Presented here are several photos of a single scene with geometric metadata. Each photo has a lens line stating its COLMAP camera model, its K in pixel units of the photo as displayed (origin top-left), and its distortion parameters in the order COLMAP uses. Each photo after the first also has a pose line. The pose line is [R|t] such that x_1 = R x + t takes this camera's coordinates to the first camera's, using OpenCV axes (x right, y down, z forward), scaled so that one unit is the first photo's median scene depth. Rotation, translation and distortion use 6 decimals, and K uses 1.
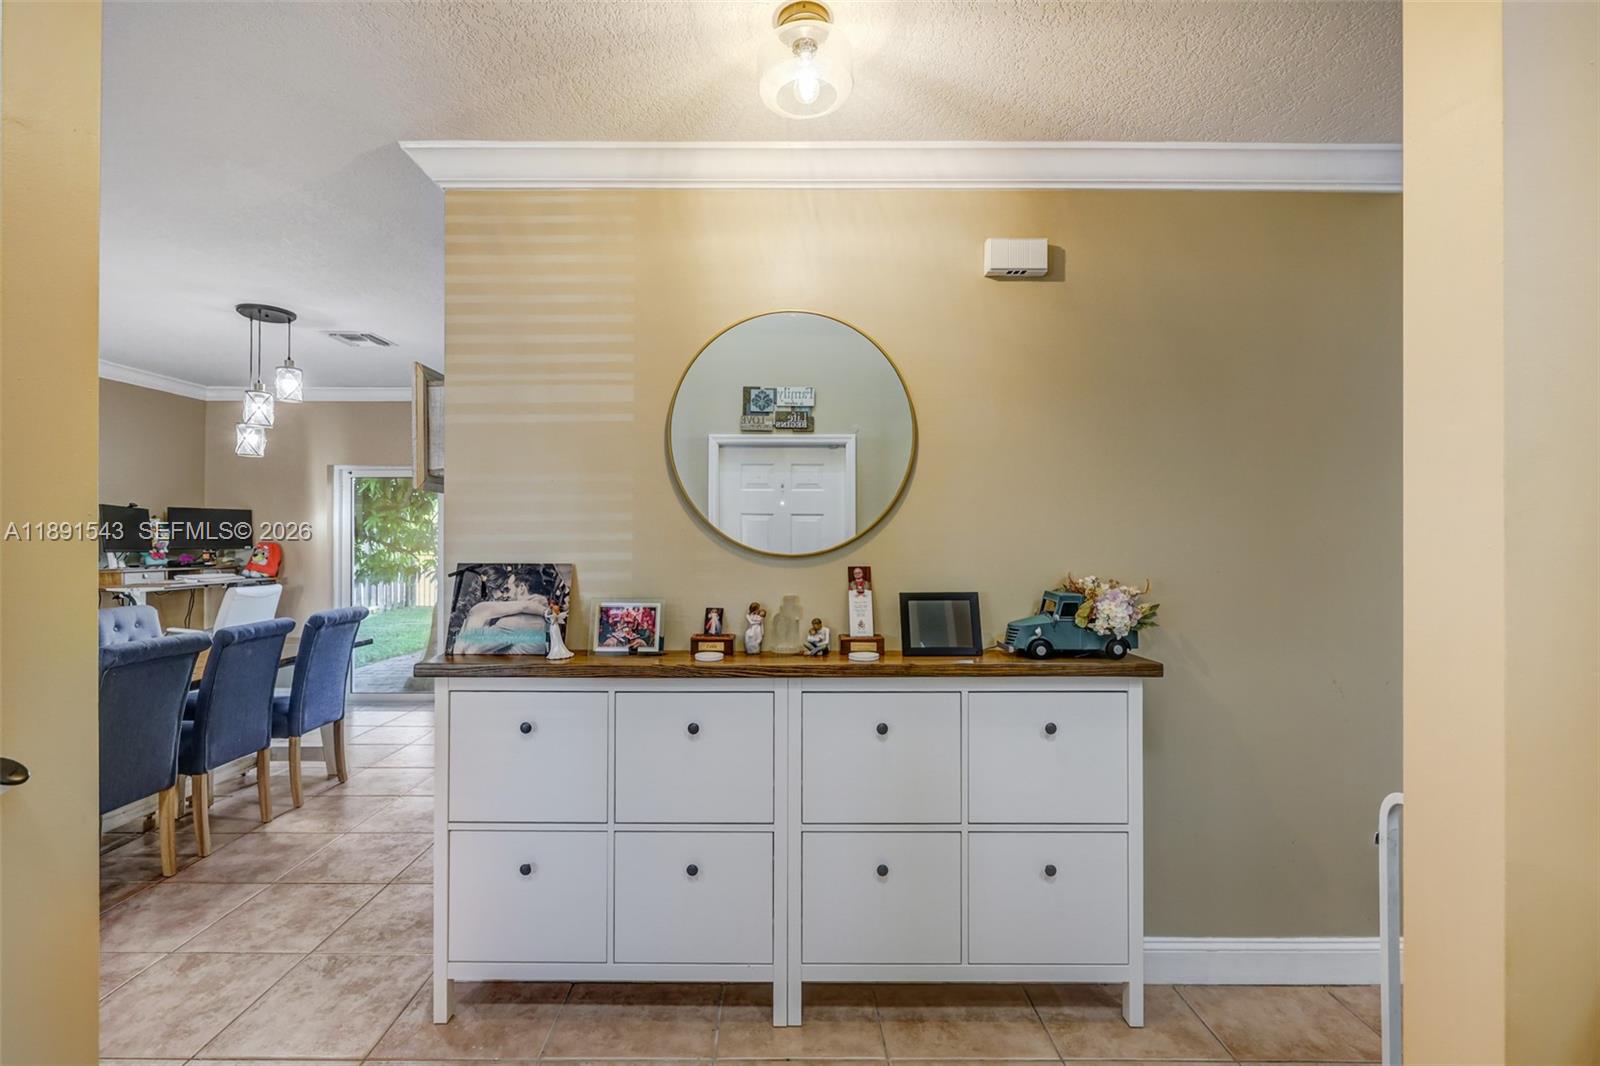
lens RADIAL K [[682.8, 0, 779.5], [0, 682.8, 541.3], [0, 0, 1]] dist [-0.003699, 0.000271]
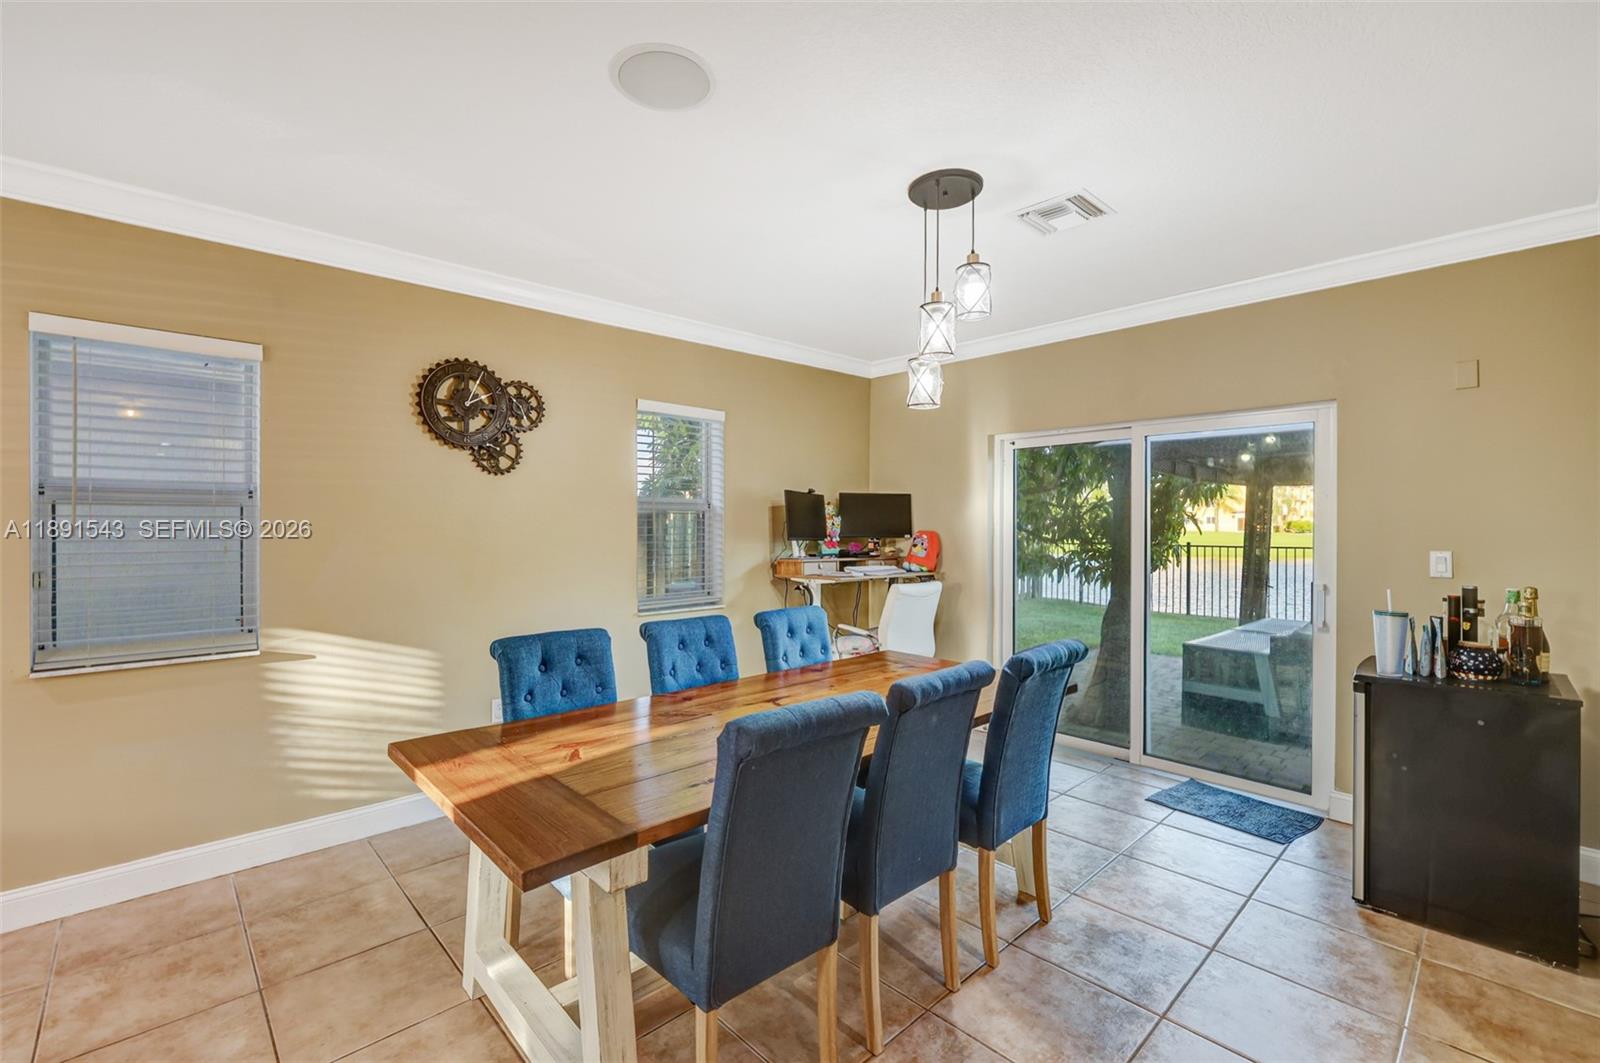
lens RADIAL K [[682.8, 0, 770.6], [0, 682.8, 519.8], [0, 0, 1]] dist [-0.003699, 0.000271]
pose [[0.667371, -0.006640, -0.744696, -0.281851], [-0.002968, 0.999929, -0.011576, -0.001861], [0.744720, 0.009936, 0.667303, 0.326035]]
